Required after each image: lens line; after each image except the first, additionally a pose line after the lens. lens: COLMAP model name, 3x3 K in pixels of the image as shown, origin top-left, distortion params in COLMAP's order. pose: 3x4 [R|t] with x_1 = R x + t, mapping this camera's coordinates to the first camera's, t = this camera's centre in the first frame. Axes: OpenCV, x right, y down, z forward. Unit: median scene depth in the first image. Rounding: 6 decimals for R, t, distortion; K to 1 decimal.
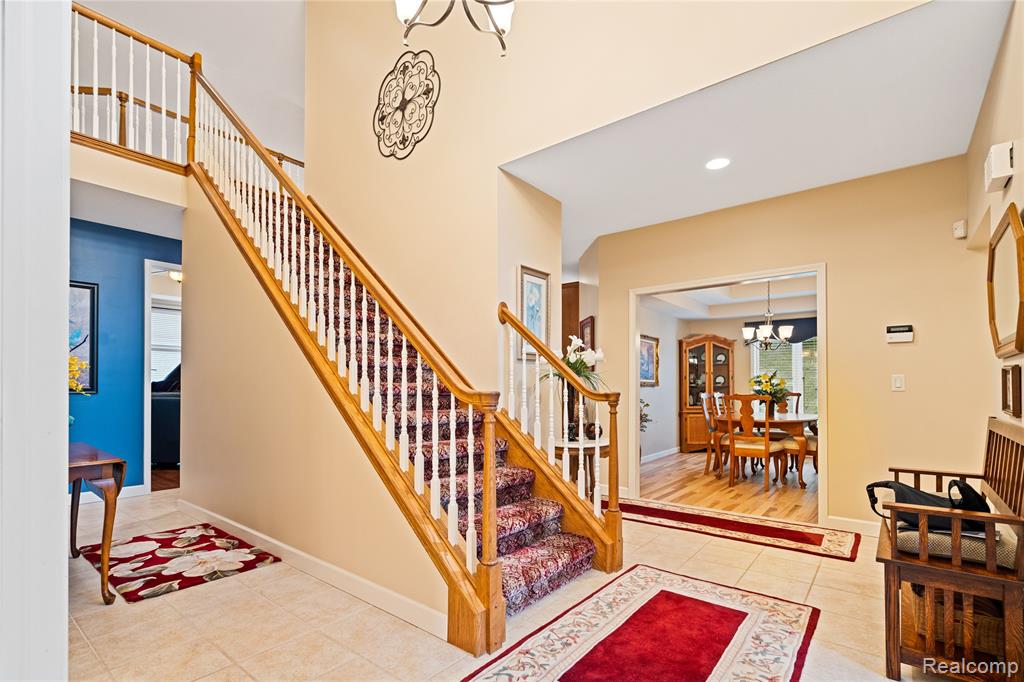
lens RADIAL K [[468.1, 0, 520.6], [0, 468.1, 388.8], [0, 0, 1]] dist [-0.004771, 0.003315]
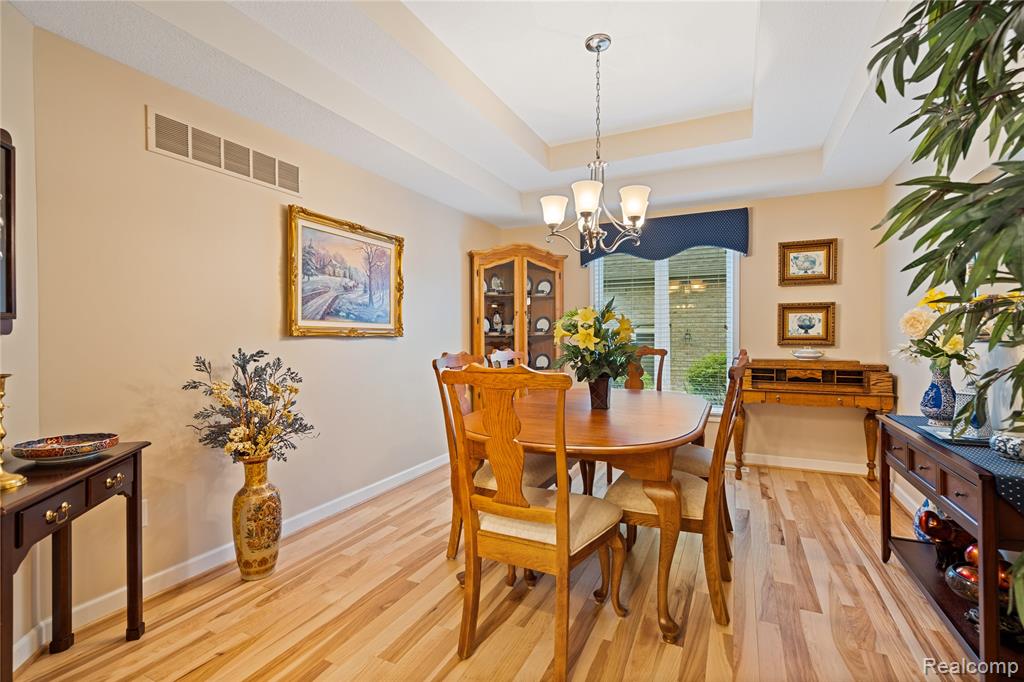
lens RADIAL K [[468.1, 0, 515.5], [0, 468.1, 339.5], [0, 0, 1]] dist [-0.004771, 0.003315]
pose [[0.975435, -0.005844, 0.220210, 0.321851], [0.004188, 0.999959, 0.007984, -0.006368], [-0.220248, -0.006865, 0.975420, 0.530464]]
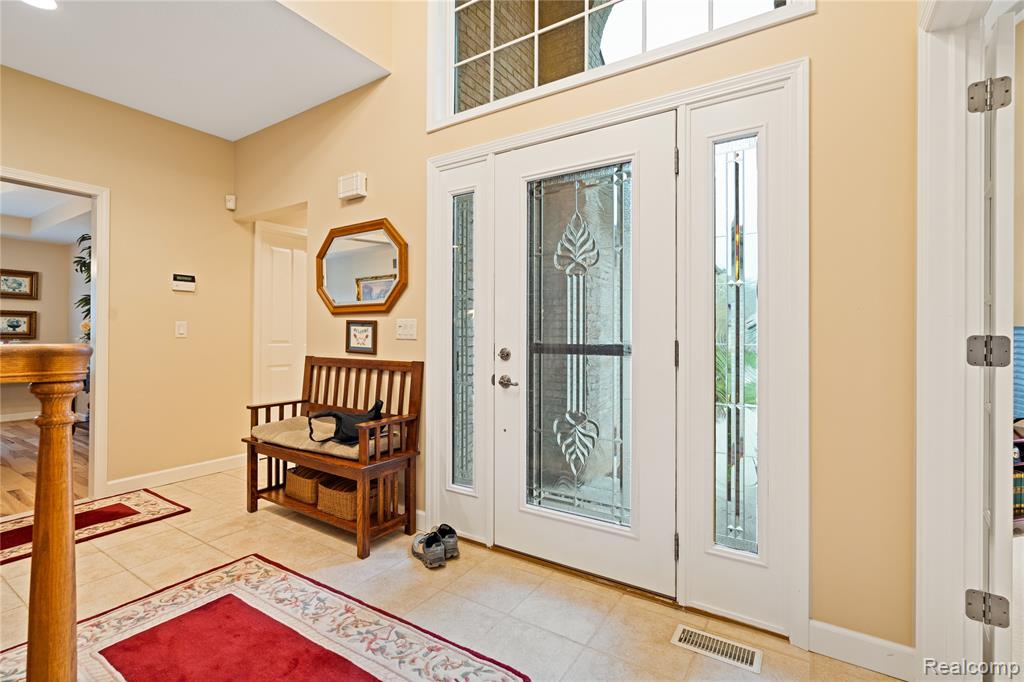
lens RADIAL K [[468.1, 0, 492.7], [0, 468.1, 330.3], [0, 0, 1]] dist [-0.004771, 0.003315]
pose [[-0.070878, 0.009111, 0.997443, -0.135484], [-0.000359, 0.999958, -0.009159, -0.000860], [-0.997485, -0.001007, -0.070872, 0.184730]]
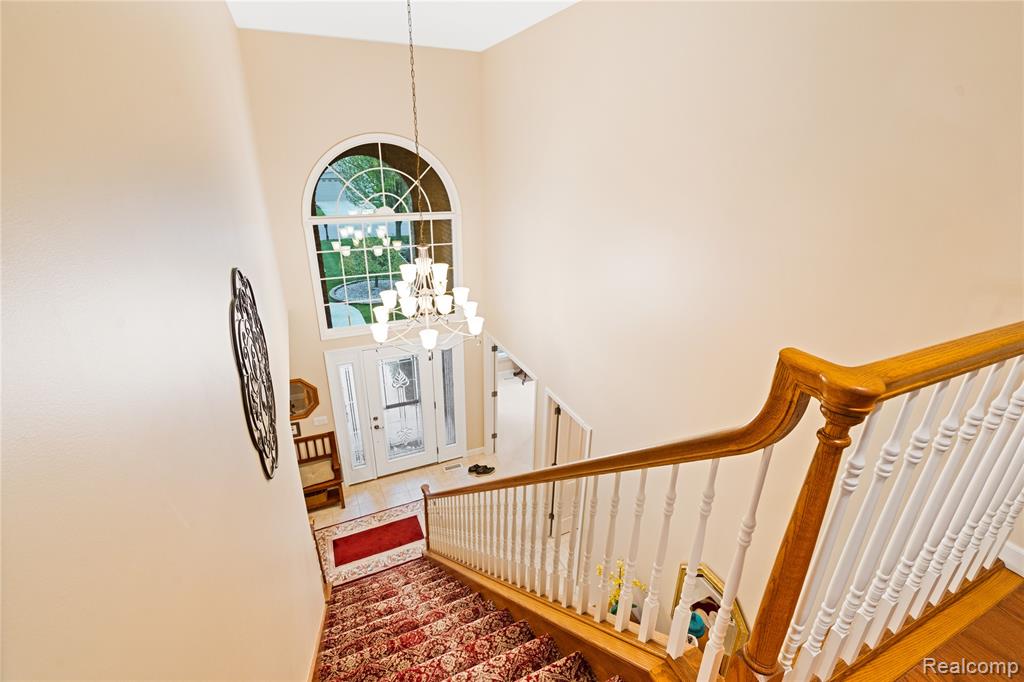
lens RADIAL K [[468.1, 0, 521.4], [0, 468.1, 345.6], [0, 0, 1]] dist [-0.004771, 0.003315]
pose [[-0.894039, -0.186653, 0.407253, -0.407729], [-0.016359, 0.922064, 0.386691, -0.484172], [-0.447691, 0.339055, -0.827415, 0.741551]]
